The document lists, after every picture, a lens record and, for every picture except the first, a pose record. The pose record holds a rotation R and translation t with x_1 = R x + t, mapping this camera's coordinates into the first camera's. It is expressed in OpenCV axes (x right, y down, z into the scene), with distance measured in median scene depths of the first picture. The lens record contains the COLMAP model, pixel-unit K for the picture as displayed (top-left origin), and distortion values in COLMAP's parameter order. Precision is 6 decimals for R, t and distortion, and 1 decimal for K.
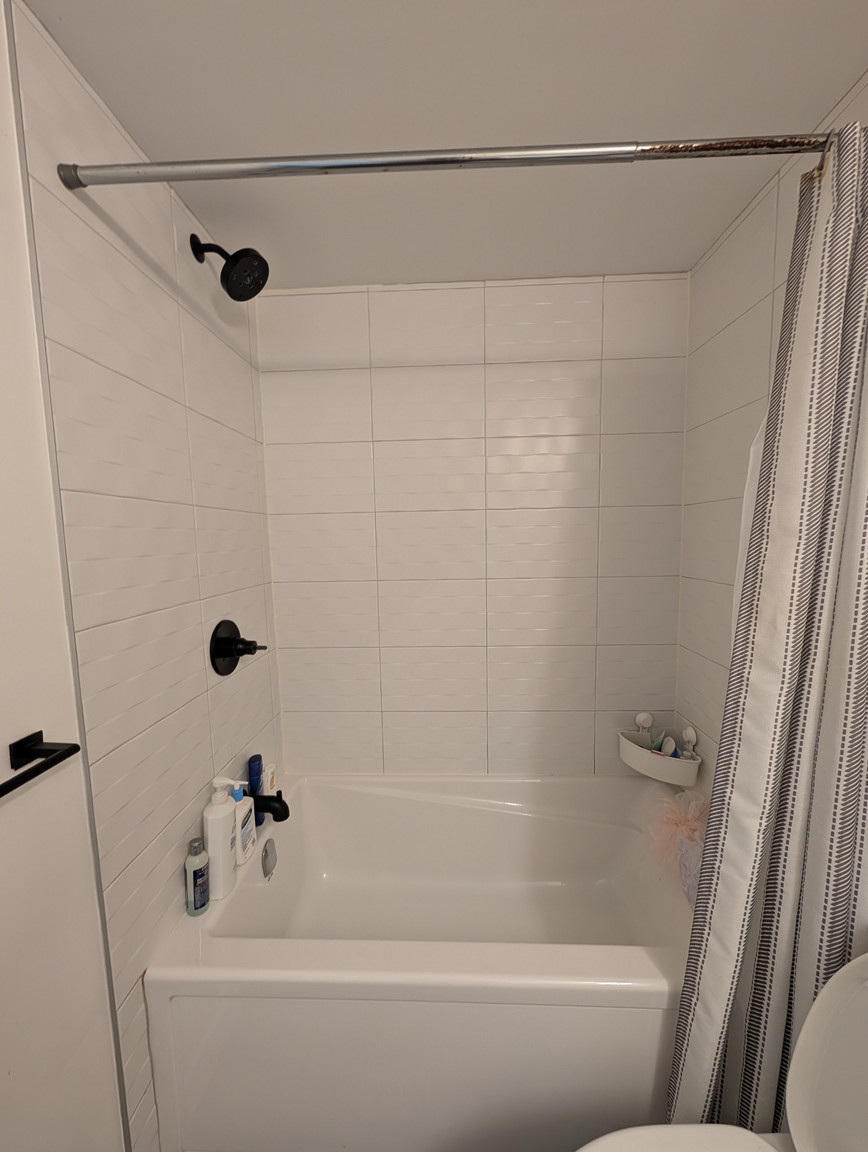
lens RADIAL K [[437.6, 0, 433.1], [0, 437.6, 581.6], [0, 0, 1]] dist [-0.000876, -0.000119]
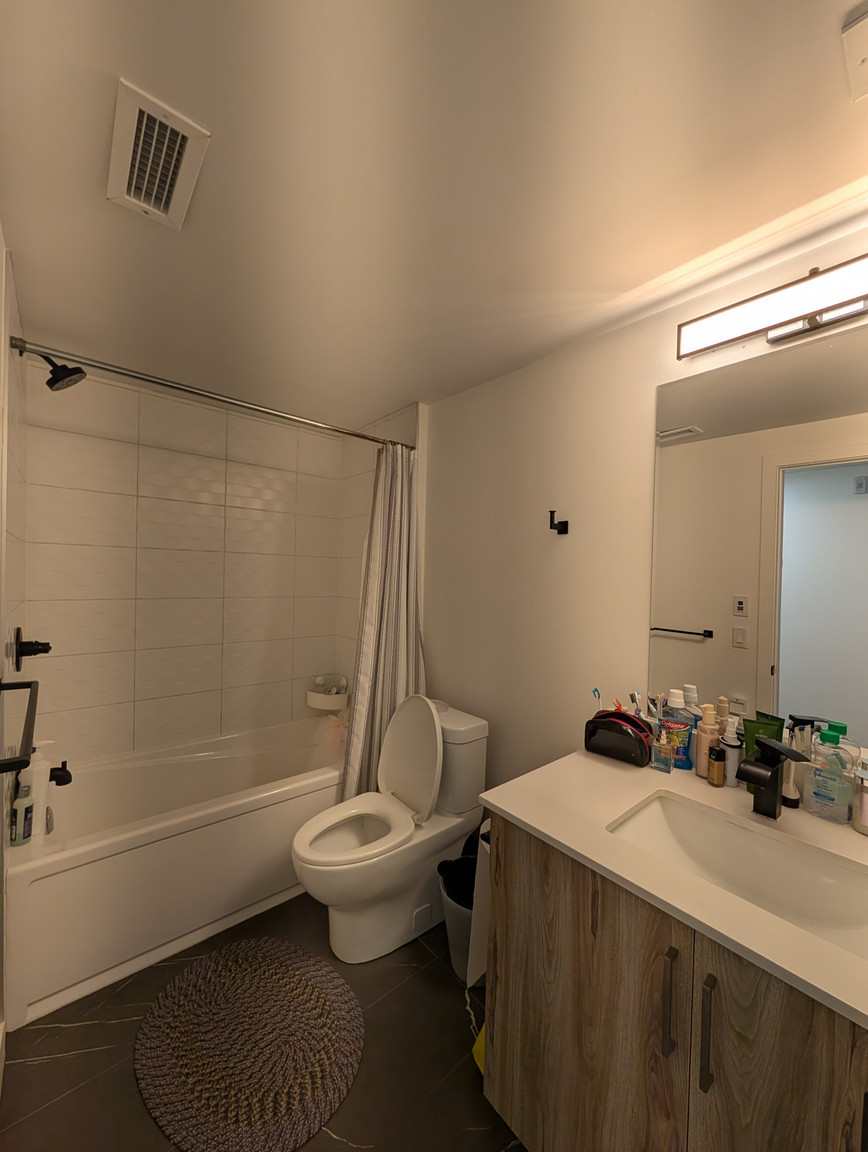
lens RADIAL K [[437.6, 0, 433.1], [0, 437.6, 581.6], [0, 0, 1]] dist [-0.000876, -0.000119]
pose [[0.735346, 0.027149, 0.677148, -0.718892], [0.027079, 0.997222, -0.069388, 0.120534], [-0.677151, 0.069361, 0.732568, -1.151764]]
